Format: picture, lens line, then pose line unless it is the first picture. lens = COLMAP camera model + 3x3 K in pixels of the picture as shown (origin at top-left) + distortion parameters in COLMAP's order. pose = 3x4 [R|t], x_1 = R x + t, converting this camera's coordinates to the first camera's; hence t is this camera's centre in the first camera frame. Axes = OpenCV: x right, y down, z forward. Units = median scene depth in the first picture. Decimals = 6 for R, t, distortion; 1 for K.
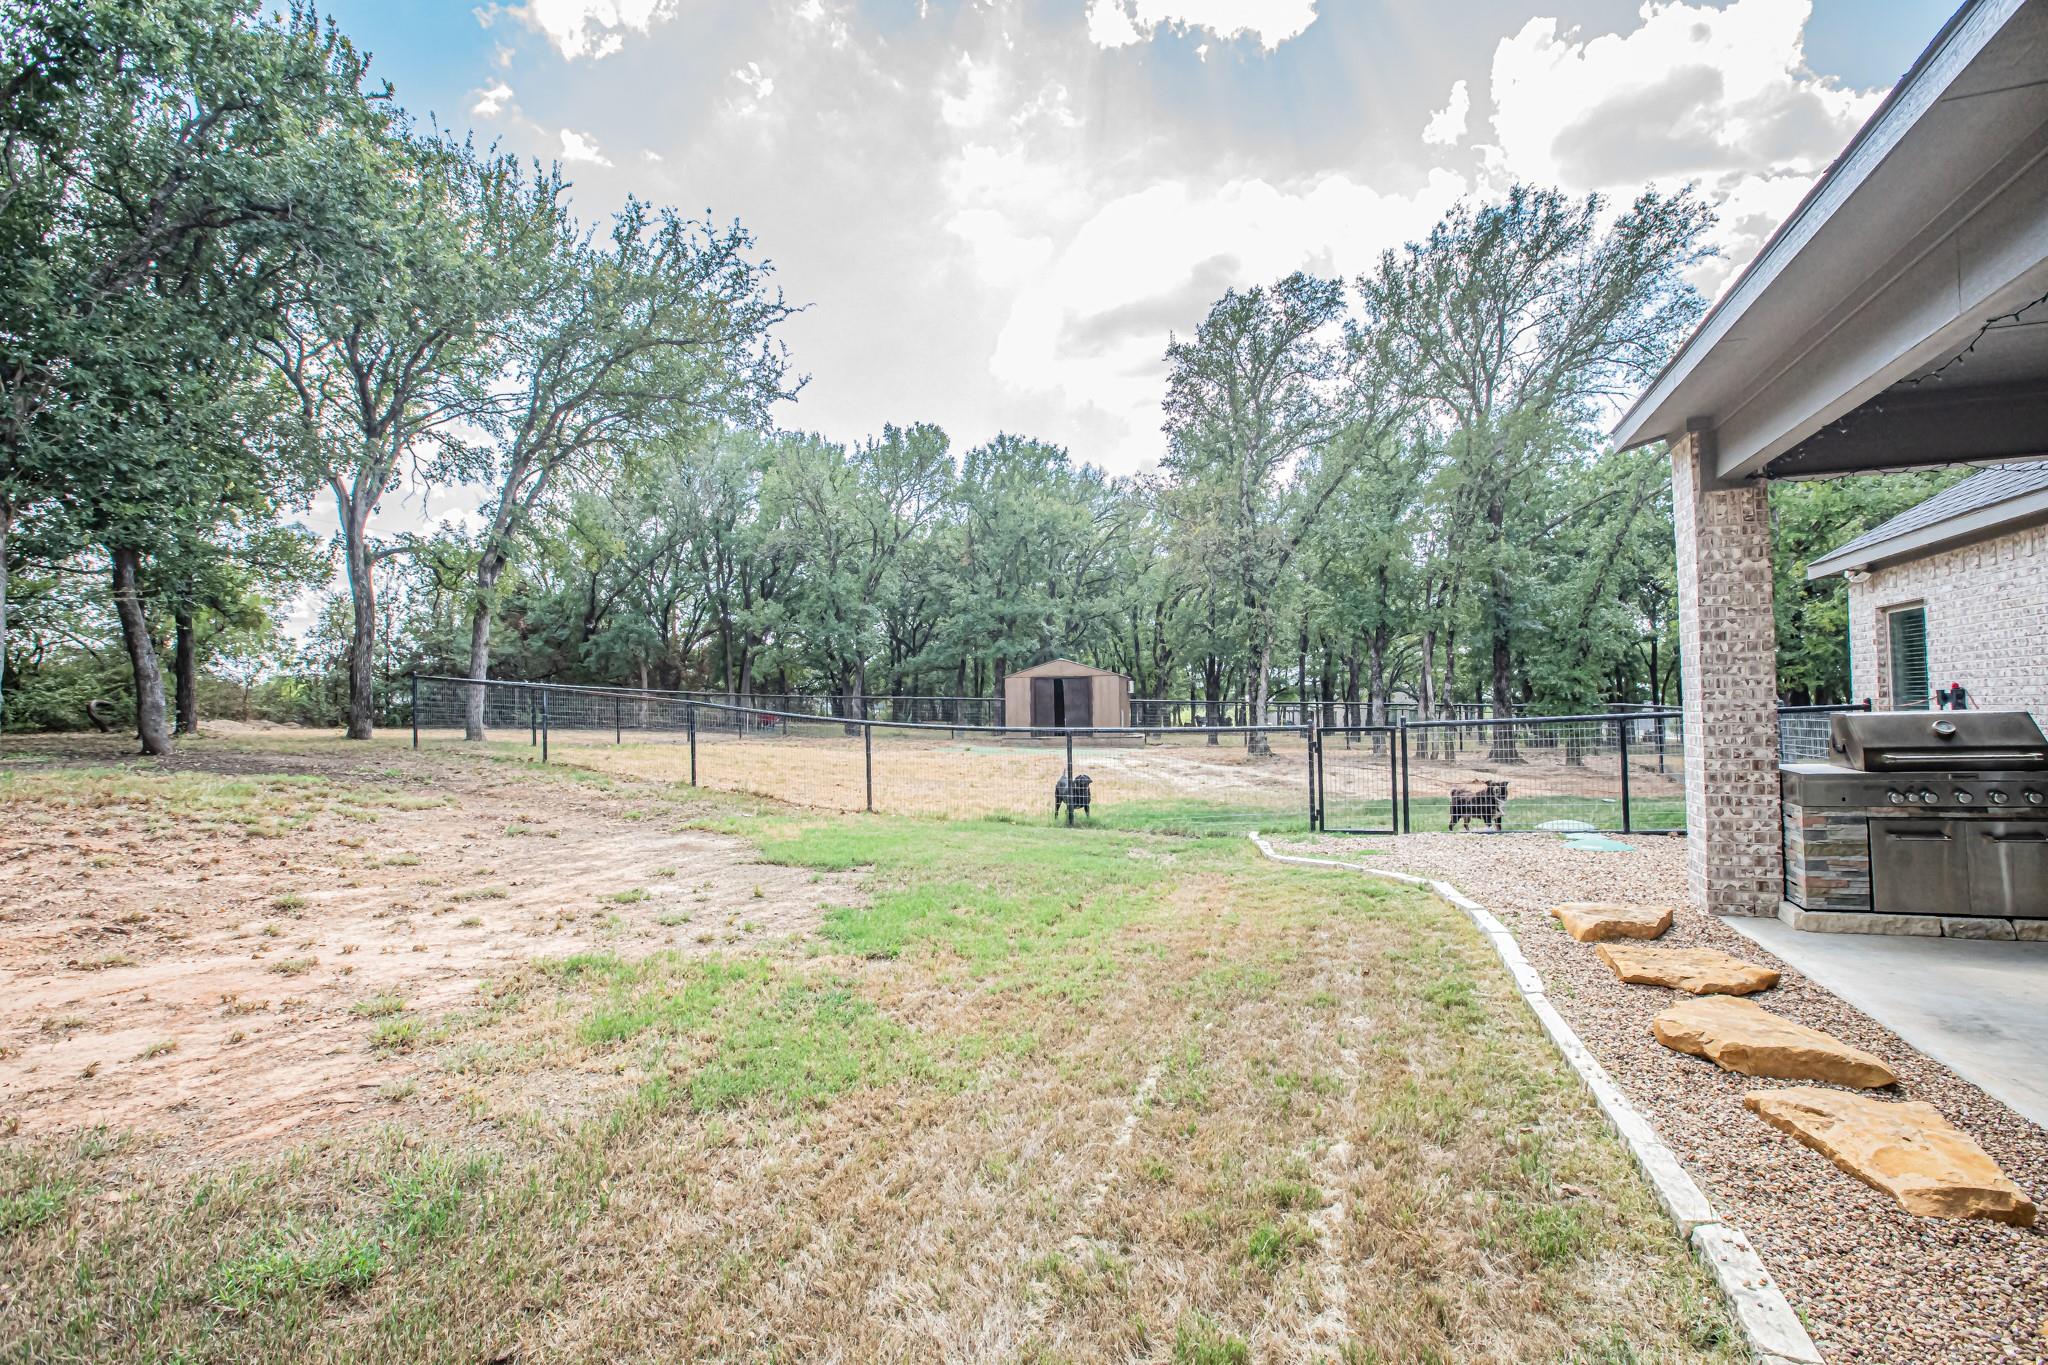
lens RADIAL K [[947.8, 0, 1065.8], [0, 947.8, 683.9], [0, 0, 1]] dist [-0.038662, 0.010631]
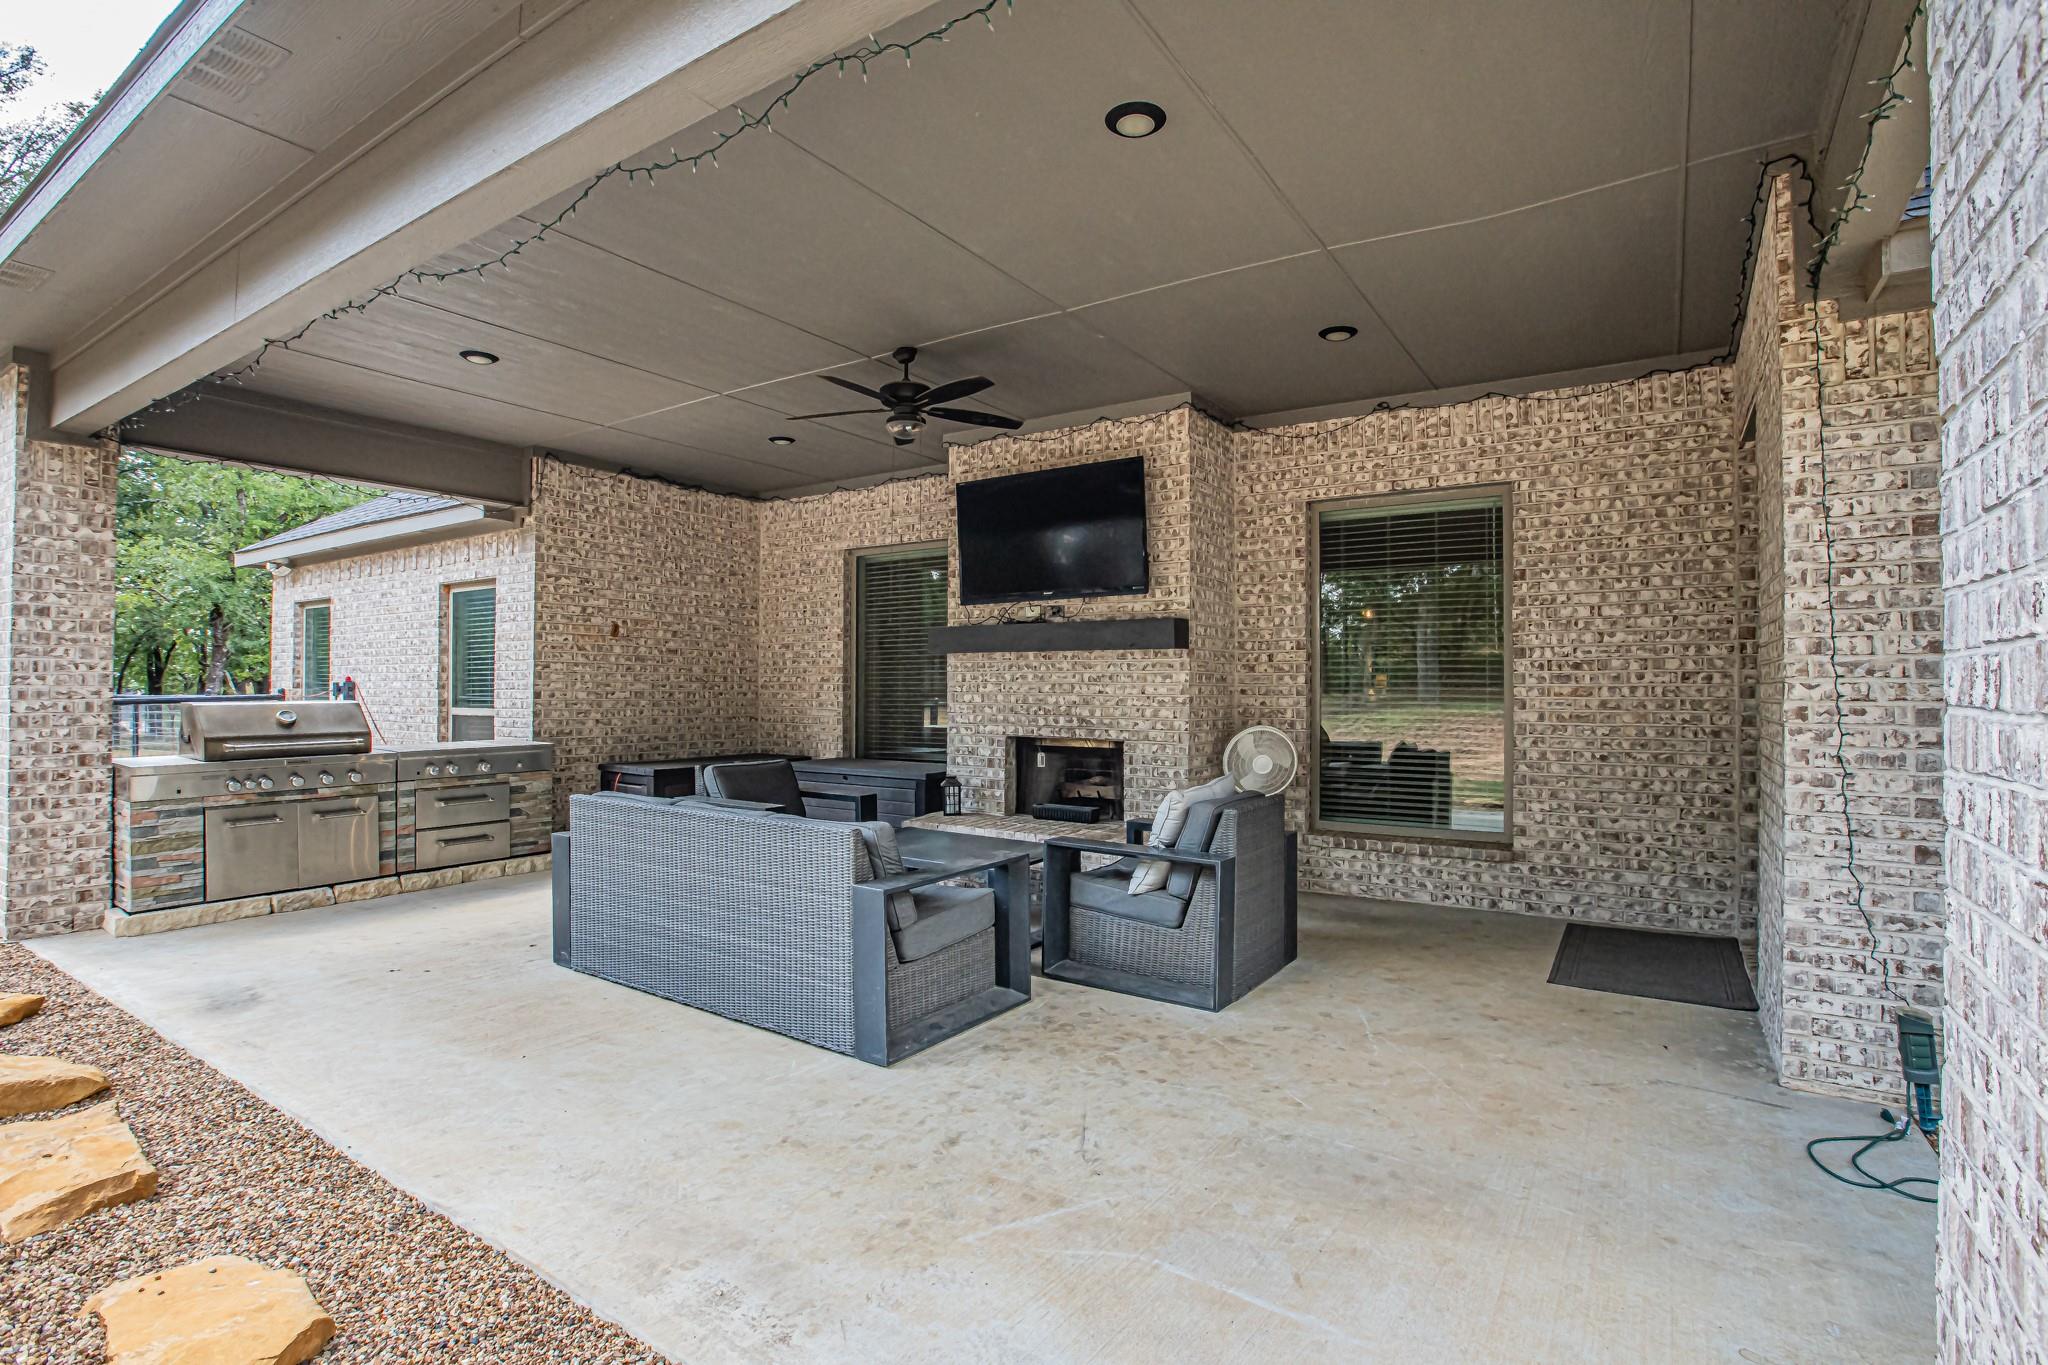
lens RADIAL K [[947.8, 0, 1022.5], [0, 947.8, 679.3], [0, 0, 1]] dist [-0.038662, 0.010631]
pose [[0.244572, 0.031076, 0.969133, 0.057558], [-0.036809, 0.999063, -0.022747, -0.001555], [-0.968932, -0.030109, 0.245487, -0.043791]]
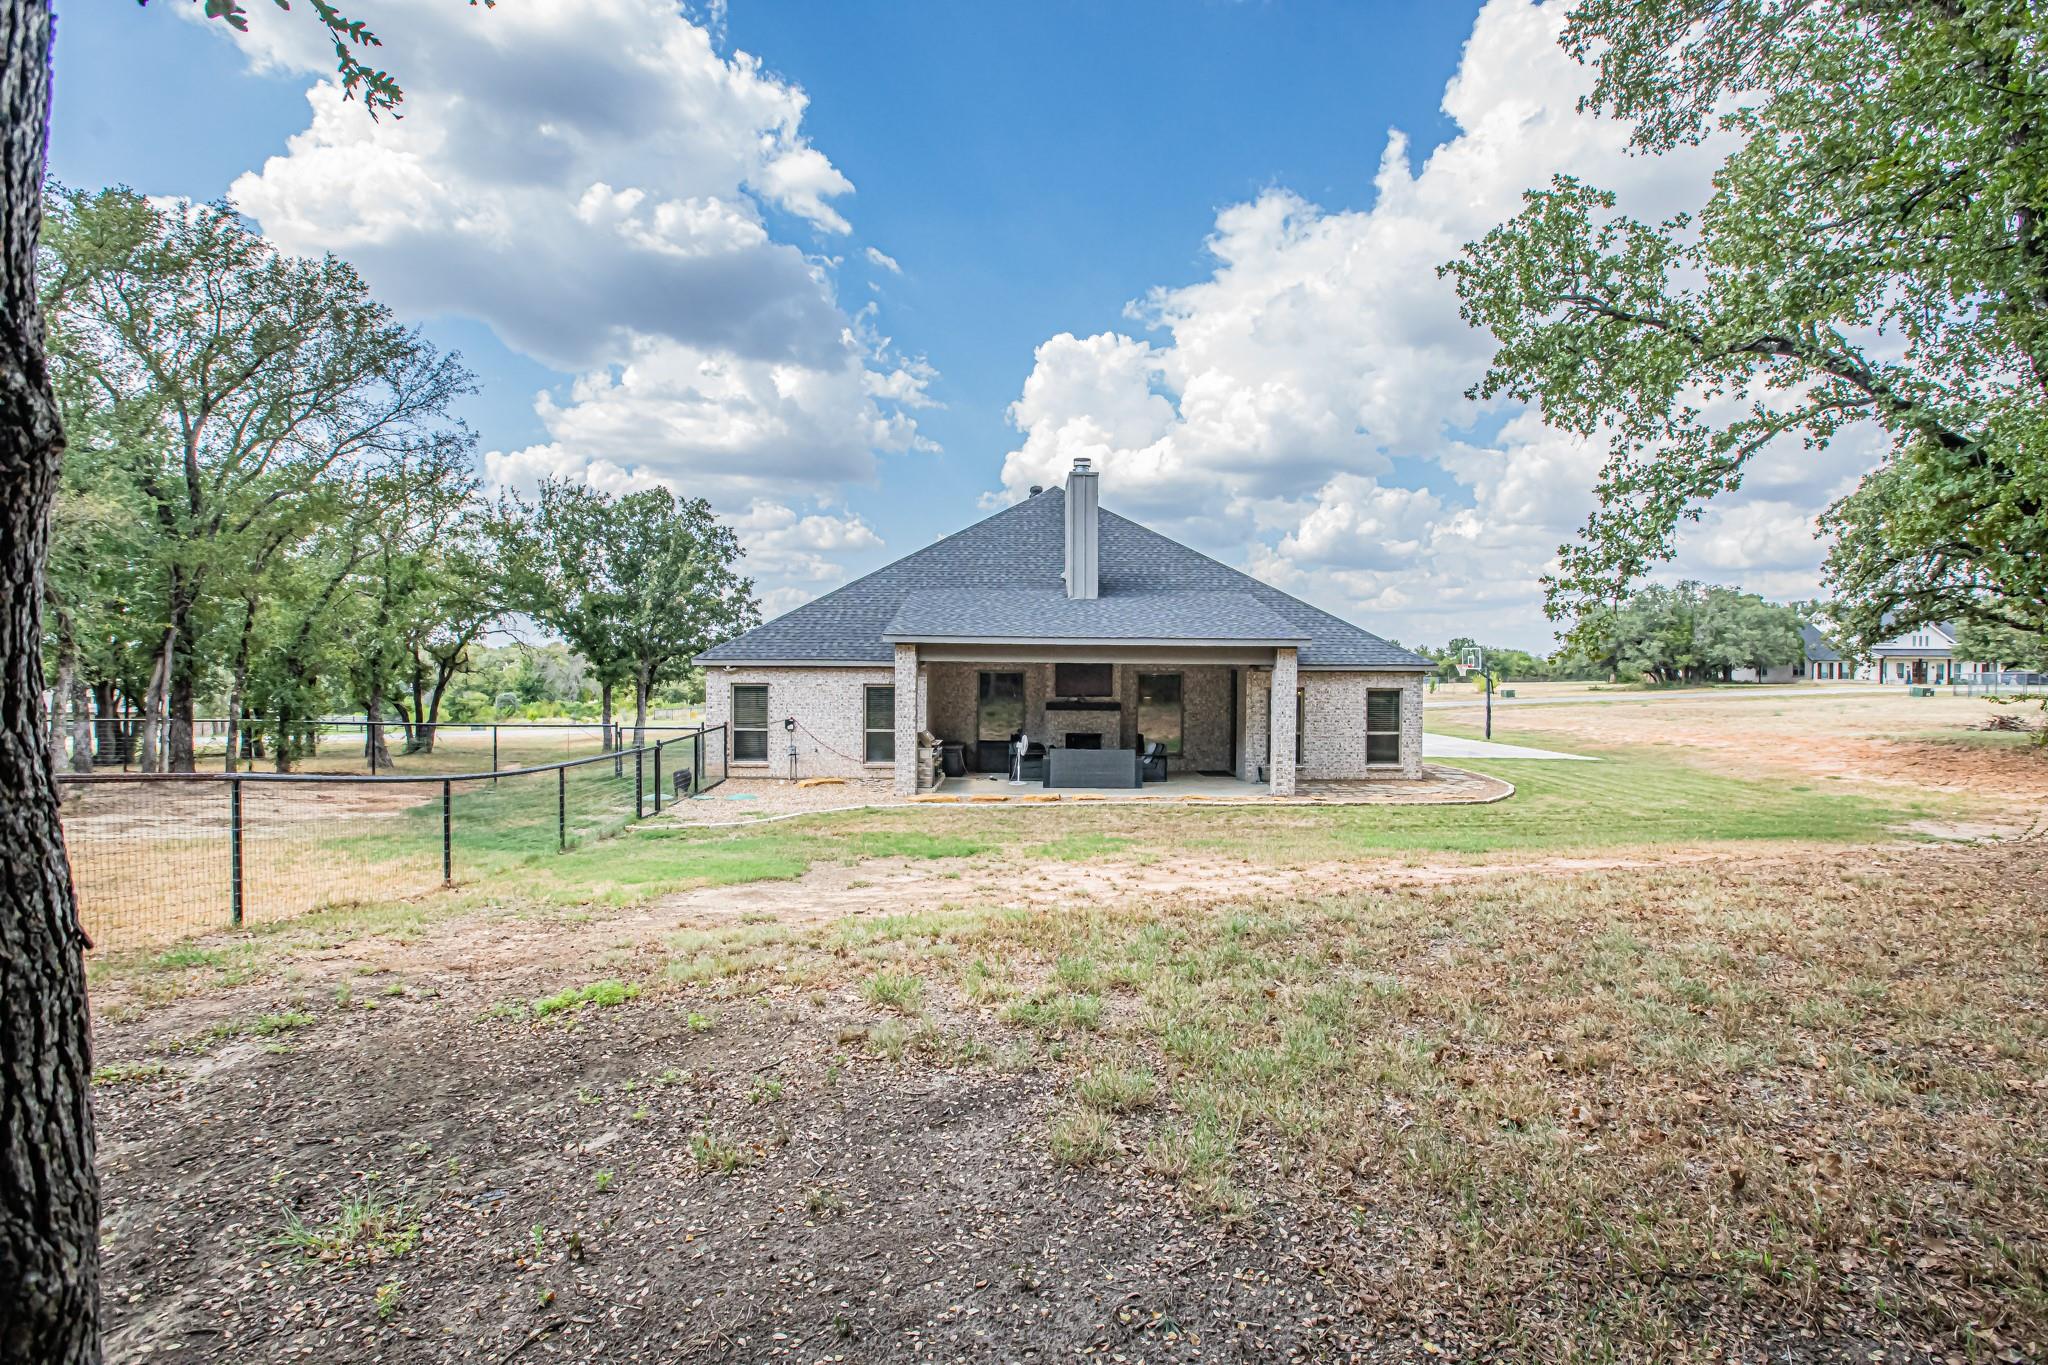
lens RADIAL K [[947.8, 0, 1035.3], [0, 947.8, 671.1], [0, 0, 1]] dist [-0.038662, 0.010631]
pose [[-0.359014, 0.021287, 0.933090, -1.381602], [-0.028514, 0.999023, -0.033762, -0.046565], [-0.932897, -0.038727, -0.358056, 0.980136]]
